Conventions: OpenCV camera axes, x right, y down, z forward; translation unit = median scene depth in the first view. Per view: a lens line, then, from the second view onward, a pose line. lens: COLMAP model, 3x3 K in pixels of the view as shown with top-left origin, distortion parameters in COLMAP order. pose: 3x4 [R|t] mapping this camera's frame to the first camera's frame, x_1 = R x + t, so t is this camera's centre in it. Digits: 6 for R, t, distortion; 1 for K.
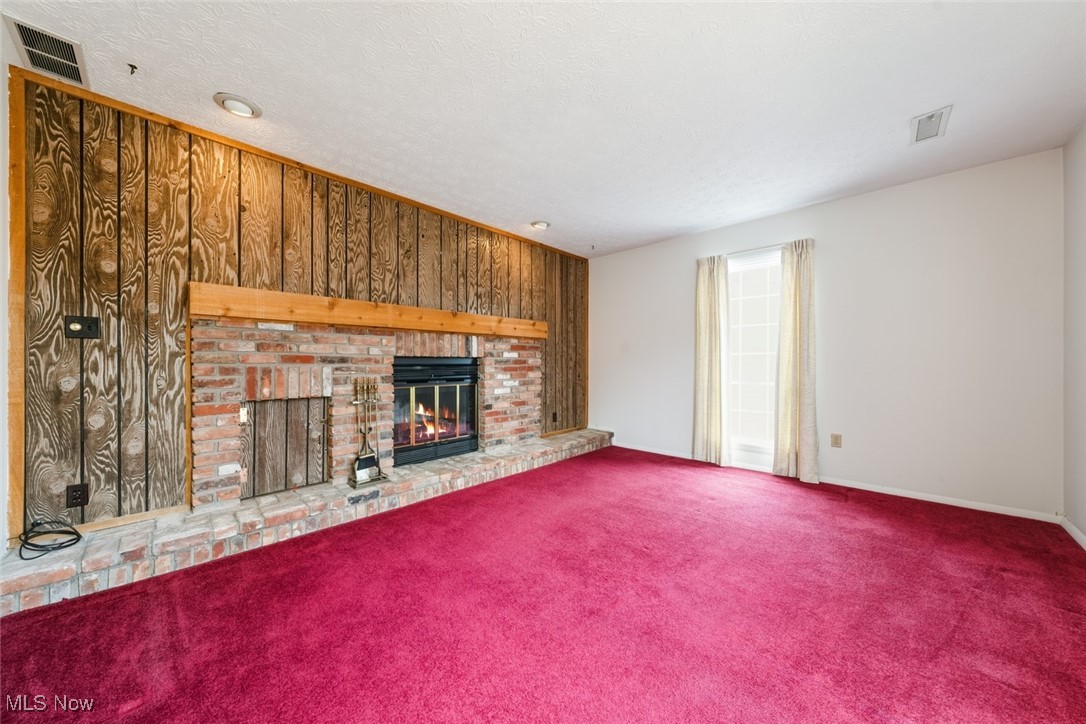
lens RADIAL K [[374.7, 0, 524.5], [0, 374.7, 361.7], [0, 0, 1]] dist [-0.000229, 0.000039]
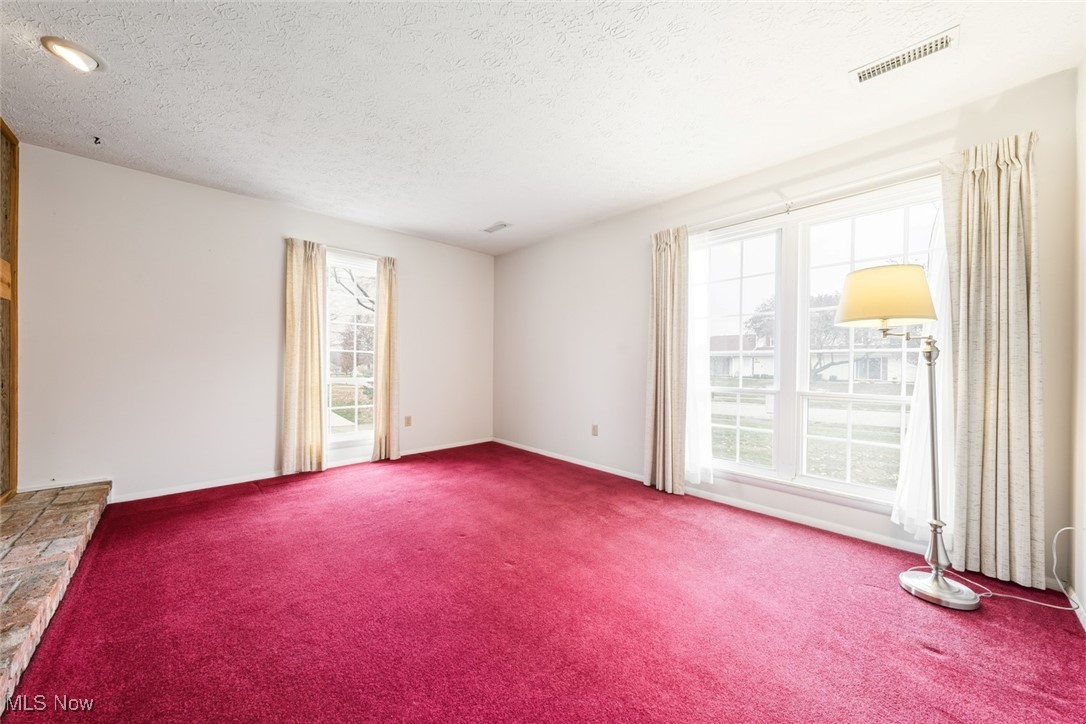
lens RADIAL K [[401.4, 0, 542.9], [0, 401.4, 365.4], [0, 0, 1]] dist [-0.000432, 0.000092]
pose [[0.005717, -0.009696, 0.999937, -0.535566], [-0.015477, 0.999832, 0.009783, -0.003313], [-0.999864, -0.015532, 0.005566, 0.504804]]
